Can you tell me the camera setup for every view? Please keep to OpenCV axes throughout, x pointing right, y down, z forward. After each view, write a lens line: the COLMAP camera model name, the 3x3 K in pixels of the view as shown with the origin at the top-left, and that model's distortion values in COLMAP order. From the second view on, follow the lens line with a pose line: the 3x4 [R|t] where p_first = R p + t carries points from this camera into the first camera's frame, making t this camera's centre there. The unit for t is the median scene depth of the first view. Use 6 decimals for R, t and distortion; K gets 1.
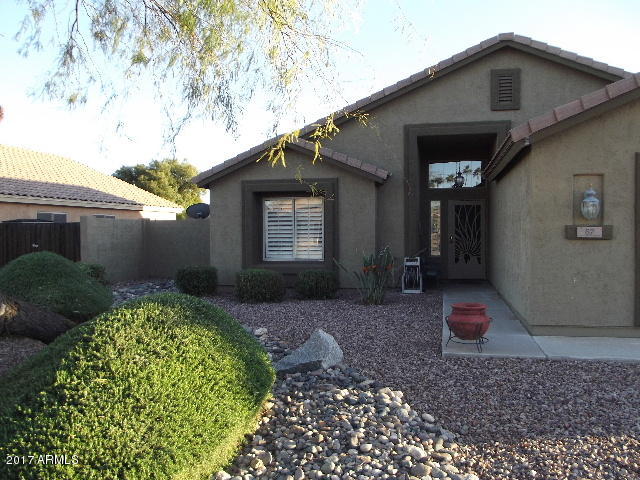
lens RADIAL K [[533.4, 0, 321.3], [0, 533.4, 243.9], [0, 0, 1]] dist [-0.067770, 0.038148]
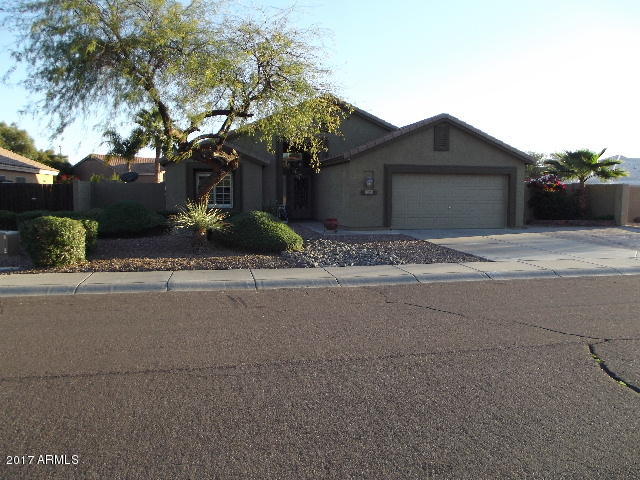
lens RADIAL K [[533.4, 0, 323.2], [0, 533.4, 235.3], [0, 0, 1]] dist [-0.067770, 0.038148]
pose [[0.904358, -0.023562, 0.426125, -0.518382], [-0.000109, 0.998462, 0.055440, 0.027803], [-0.426775, -0.050184, 0.902964, -0.822152]]
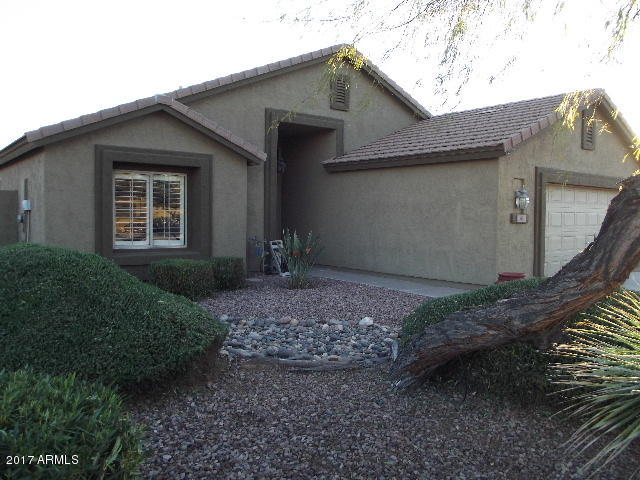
lens RADIAL K [[533.4, 0, 318.2], [0, 533.4, 236.8], [0, 0, 1]] dist [-0.067770, 0.038148]
pose [[0.635294, -0.016222, 0.772100, -0.560187], [0.002387, 0.999816, 0.019043, -0.000542], [-0.772267, -0.010255, 0.635216, 0.289879]]
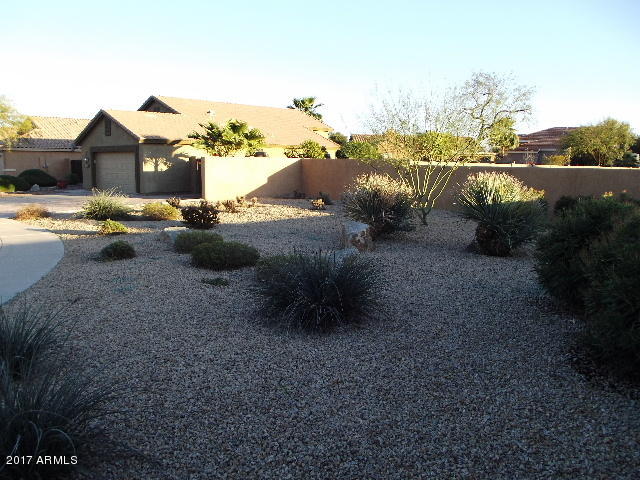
lens RADIAL K [[533.4, 0, 320.0], [0, 533.4, 236.6], [0, 0, 1]] dist [-0.067770, 0.038148]
pose [[0.860096, 0.084988, -0.503004, 2.511526], [-0.027975, 0.992399, 0.119840, -0.008727], [0.509365, -0.089003, 0.855936, -1.011749]]
